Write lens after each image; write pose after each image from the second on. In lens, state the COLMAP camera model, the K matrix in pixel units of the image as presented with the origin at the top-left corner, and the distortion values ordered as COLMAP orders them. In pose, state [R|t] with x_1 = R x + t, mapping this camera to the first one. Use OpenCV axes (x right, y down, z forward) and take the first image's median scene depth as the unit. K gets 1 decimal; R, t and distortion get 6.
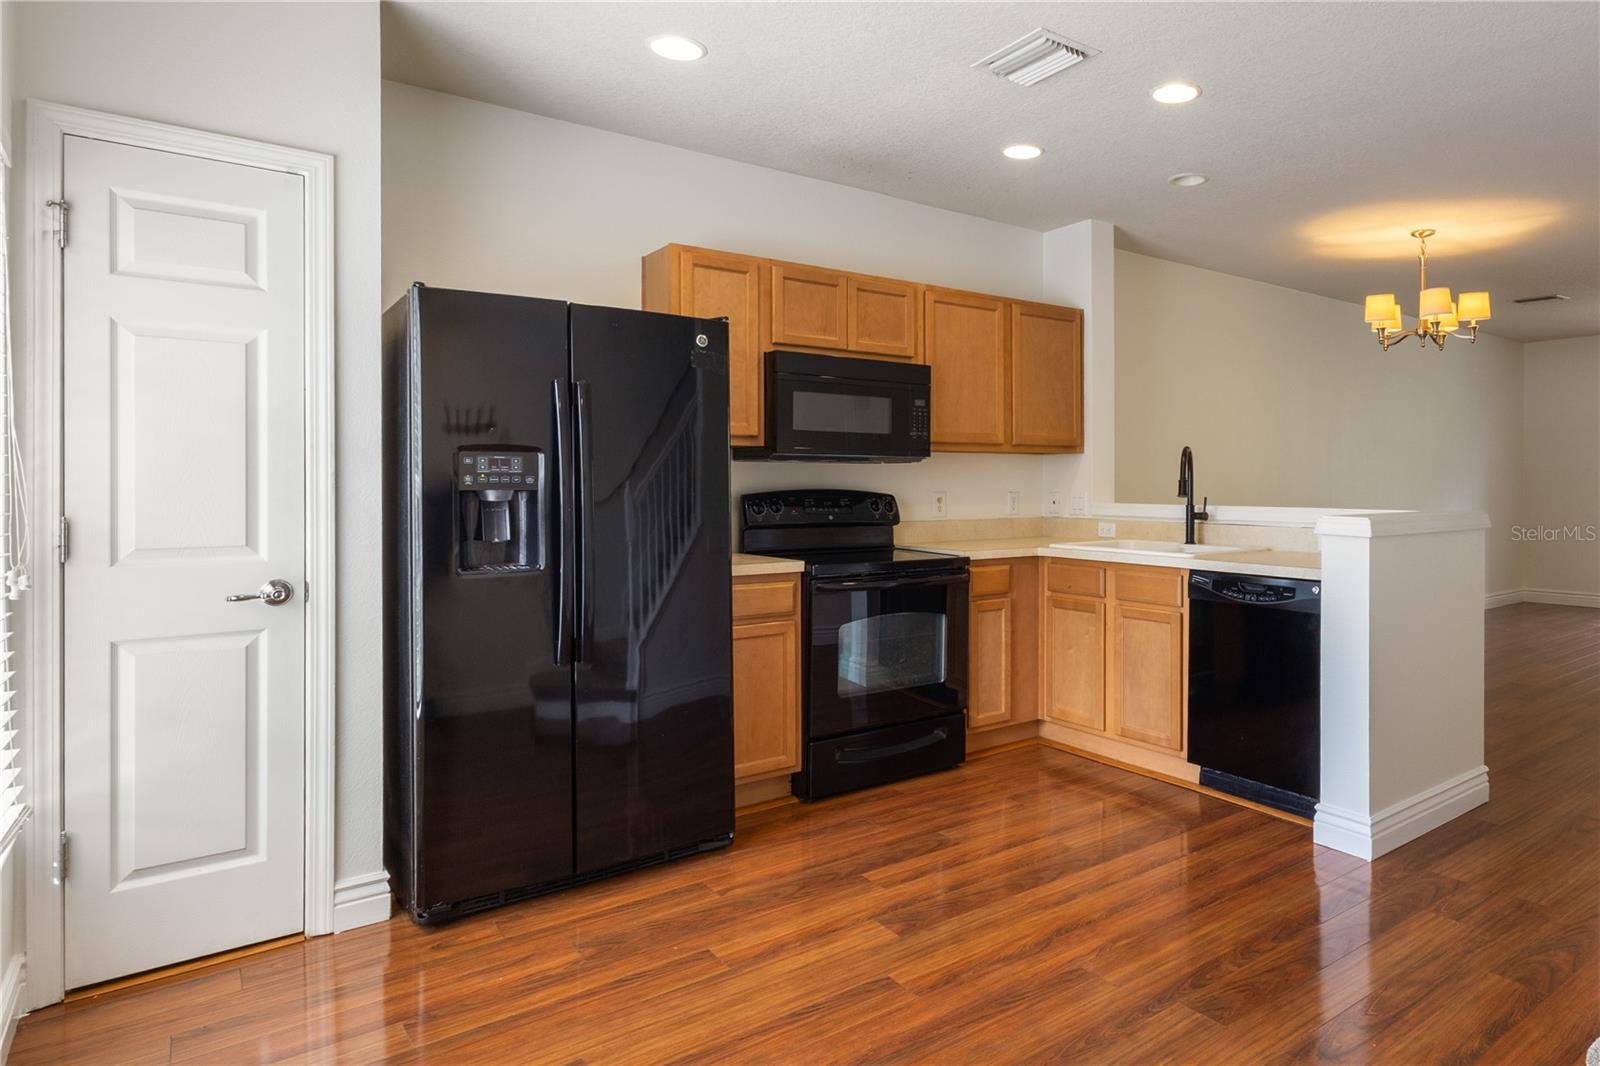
lens RADIAL K [[957.0, 0, 834.0], [0, 957.0, 484.3], [0, 0, 1]] dist [0.003075, 0.003065]
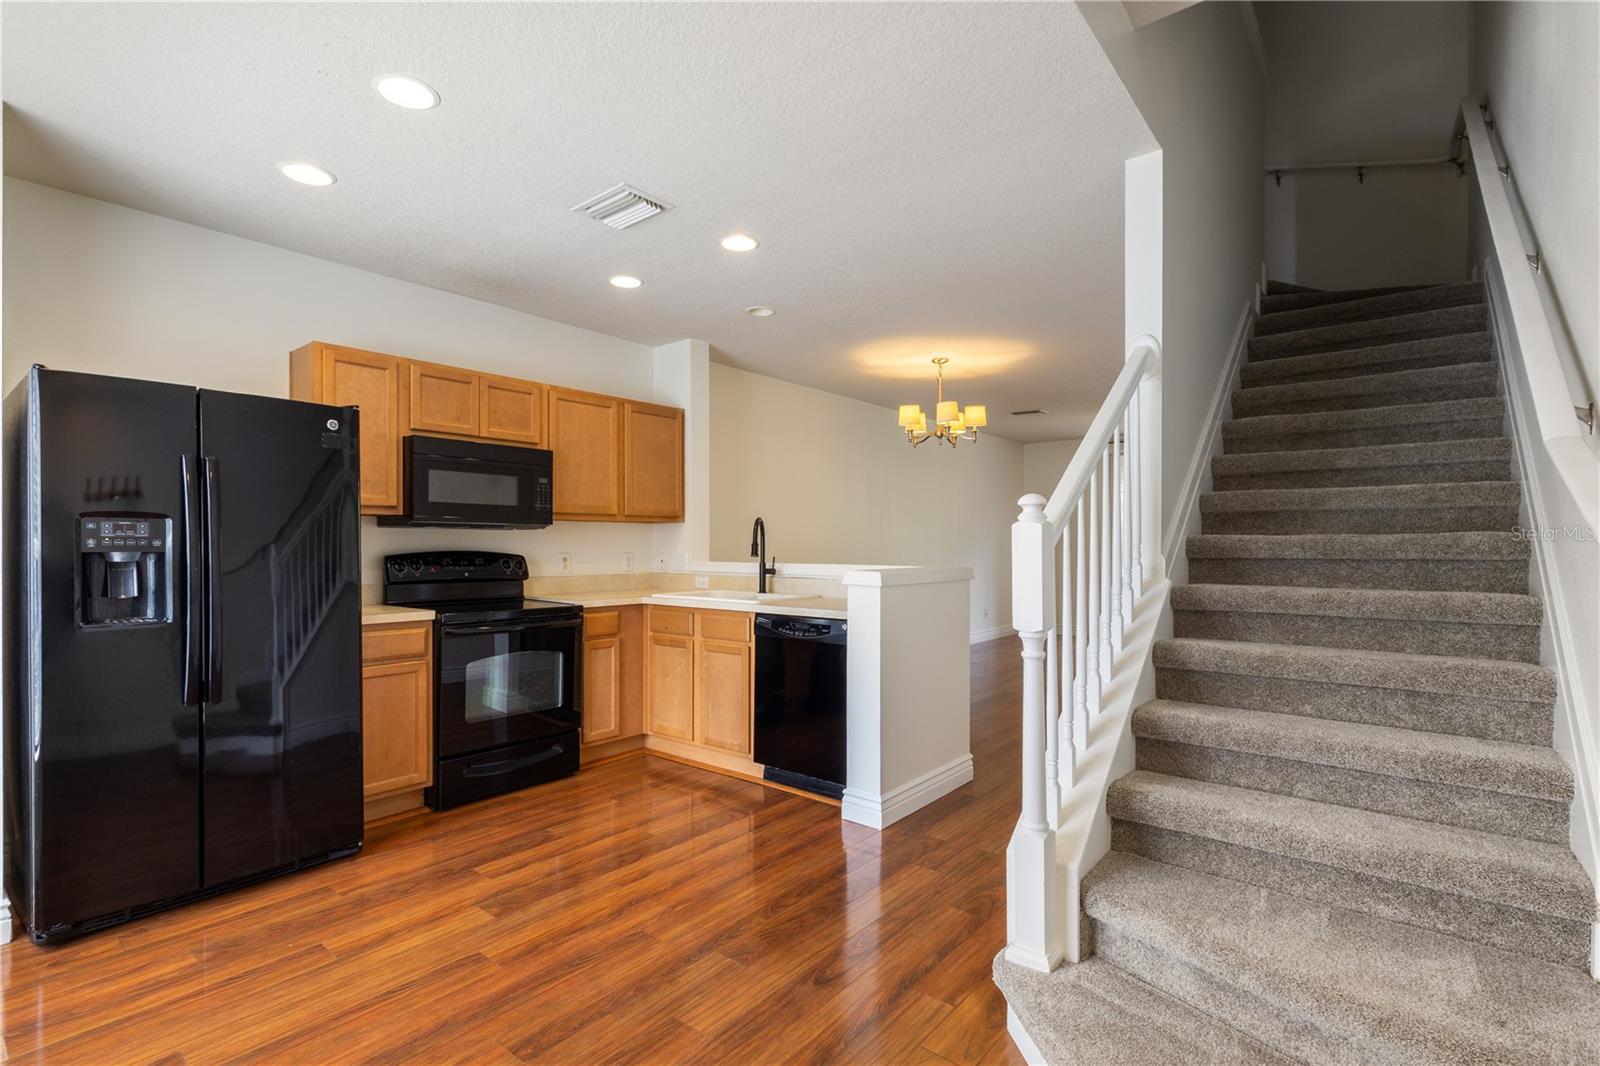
lens RADIAL K [[748.7, 0, 798.3], [0, 748.7, 545.2], [0, 0, 1]] dist [0.004247, 0.000479]
pose [[0.985367, -0.000047, 0.170445, 0.265702], [0.000045, 1.000000, 0.000012, -0.002340], [-0.170445, -0.000004, 0.985367, -0.005959]]
